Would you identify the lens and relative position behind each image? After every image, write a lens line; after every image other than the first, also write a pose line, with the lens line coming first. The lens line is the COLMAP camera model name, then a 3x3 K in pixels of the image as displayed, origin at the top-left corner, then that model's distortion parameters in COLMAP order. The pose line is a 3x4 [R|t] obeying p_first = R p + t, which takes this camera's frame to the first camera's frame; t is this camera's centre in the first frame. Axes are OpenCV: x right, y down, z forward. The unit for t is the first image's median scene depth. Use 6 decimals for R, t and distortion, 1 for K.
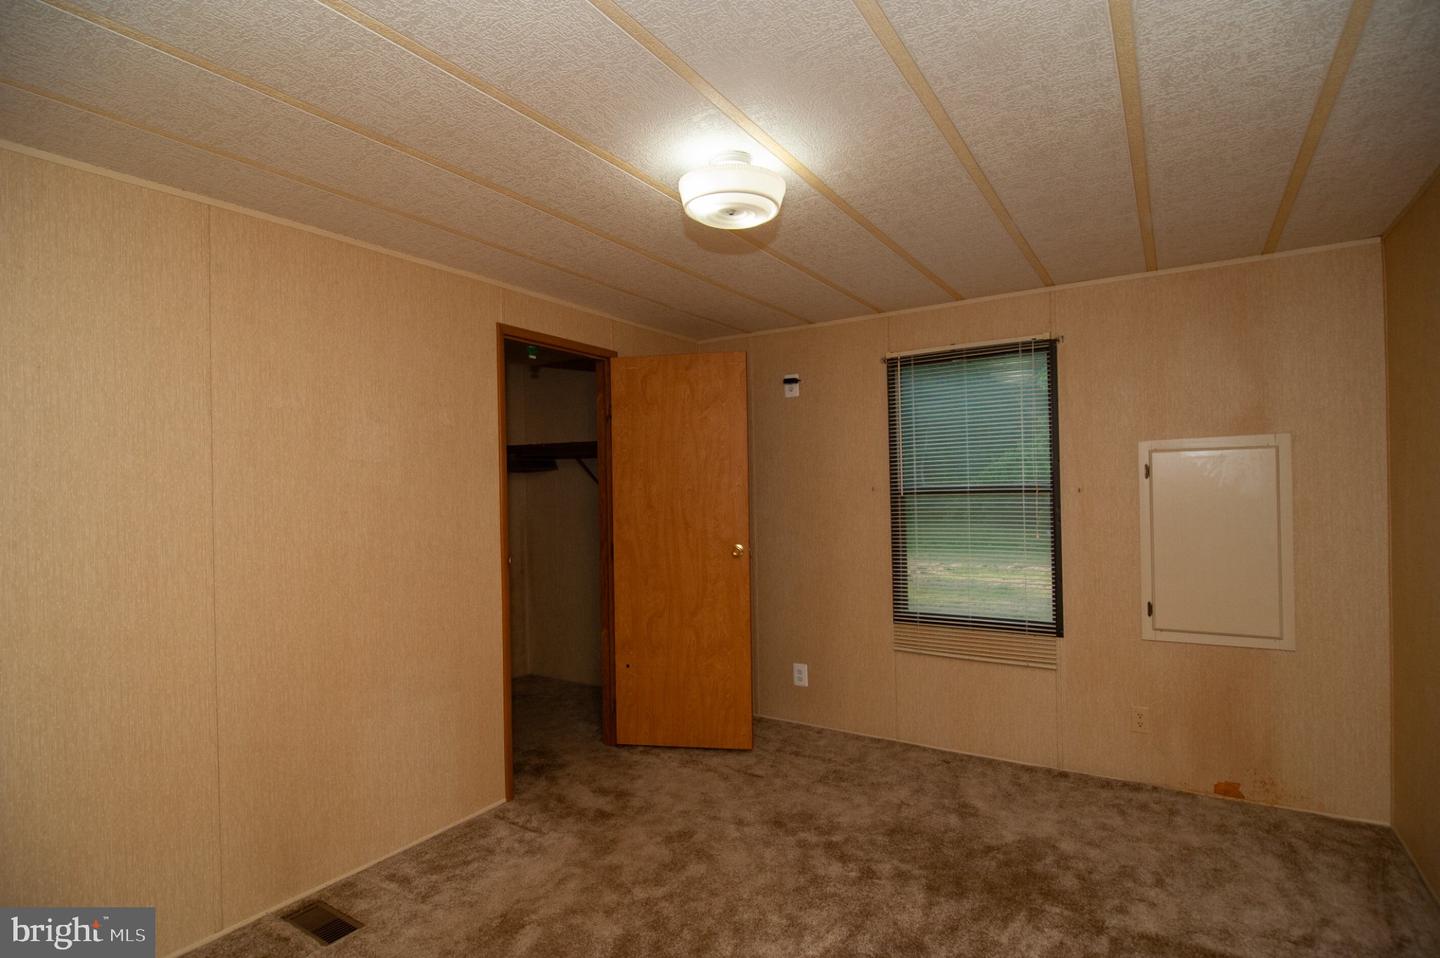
lens RADIAL K [[725.7, 0, 710.4], [0, 725.7, 483.7], [0, 0, 1]] dist [-0.003402, -0.007047]
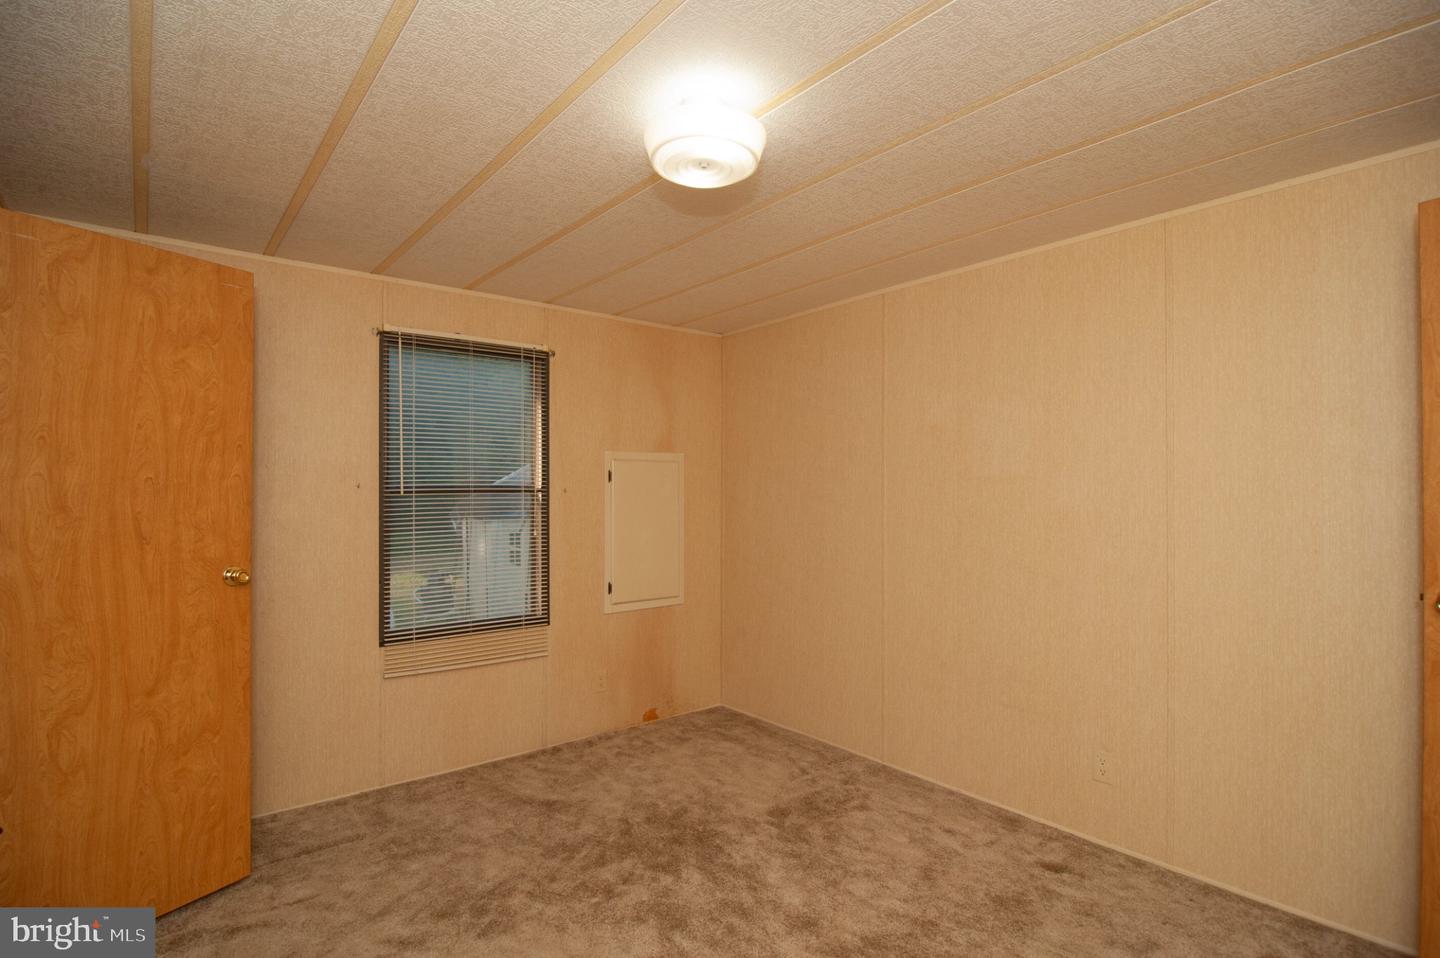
lens RADIAL K [[725.7, 0, 705.3], [0, 725.7, 482.4], [0, 0, 1]] dist [-0.003402, -0.007047]
pose [[0.304307, 0.029086, 0.952130, -0.465024], [-0.014368, 0.999560, -0.025943, 0.020389], [-0.952465, -0.005785, 0.304592, 0.417513]]
